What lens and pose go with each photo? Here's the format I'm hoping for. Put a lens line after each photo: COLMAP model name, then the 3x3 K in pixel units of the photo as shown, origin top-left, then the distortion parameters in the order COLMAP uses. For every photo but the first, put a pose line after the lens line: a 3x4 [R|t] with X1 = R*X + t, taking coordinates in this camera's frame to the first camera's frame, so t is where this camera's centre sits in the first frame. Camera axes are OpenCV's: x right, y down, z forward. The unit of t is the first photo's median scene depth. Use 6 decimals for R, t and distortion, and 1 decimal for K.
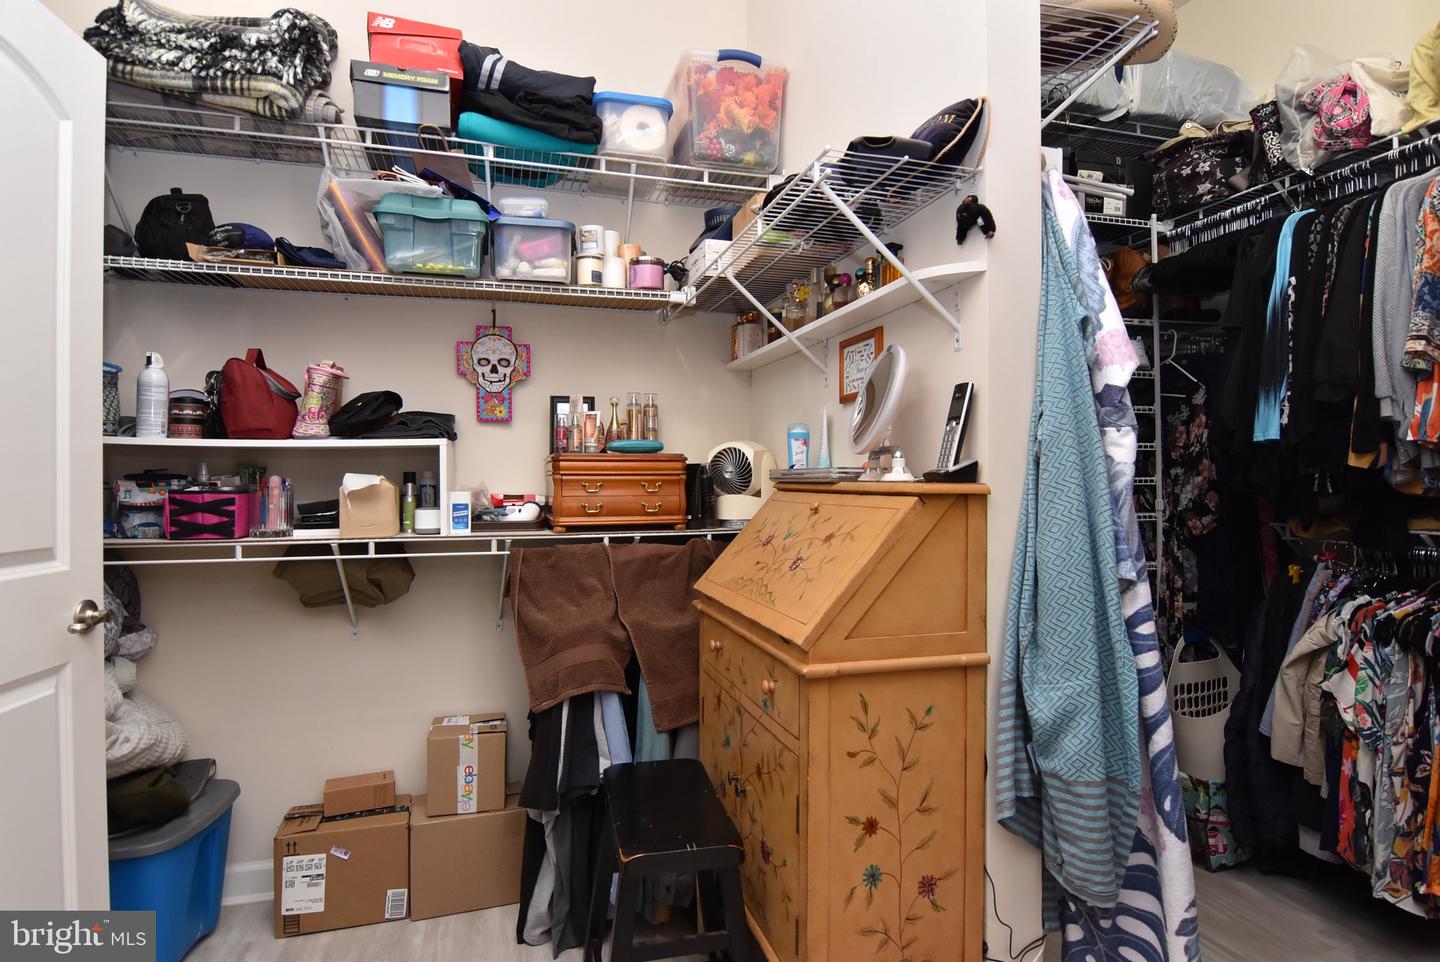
lens RADIAL K [[766.0, 0, 725.1], [0, 766.0, 481.1], [0, 0, 1]] dist [0.002143, -0.016701]
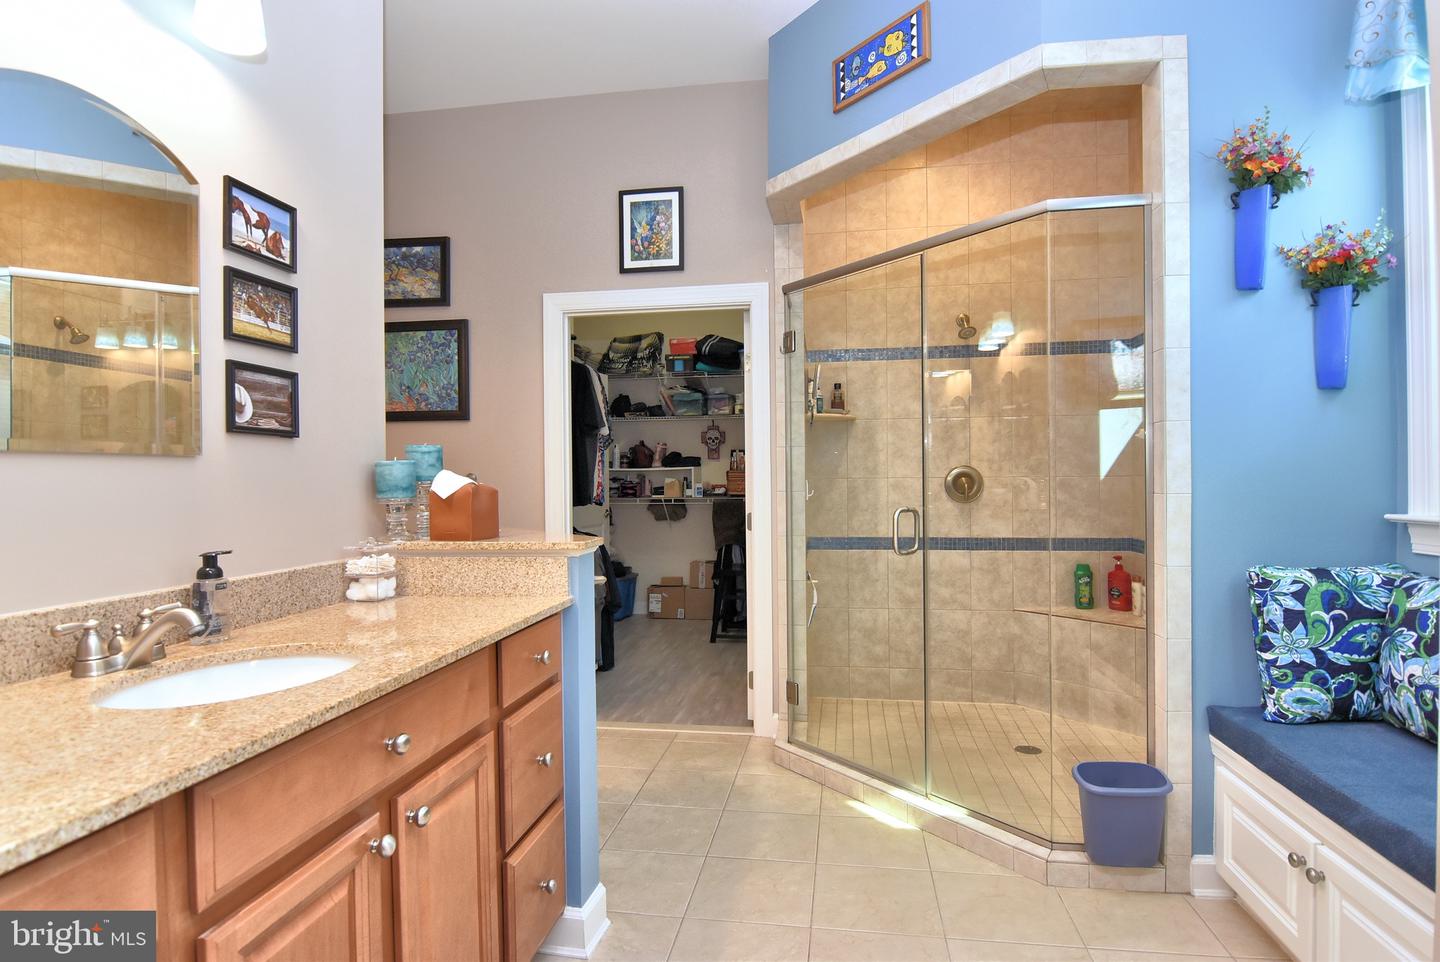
lens RADIAL K [[766.0, 0, 725.1], [0, 766.0, 481.1], [0, 0, 1]] dist [0.002143, -0.016701]
pose [[0.901969, -0.007896, -0.431728, 1.121046], [0.008069, 0.999966, -0.001431, 0.009263], [0.431725, -0.002193, 0.902003, -1.802714]]
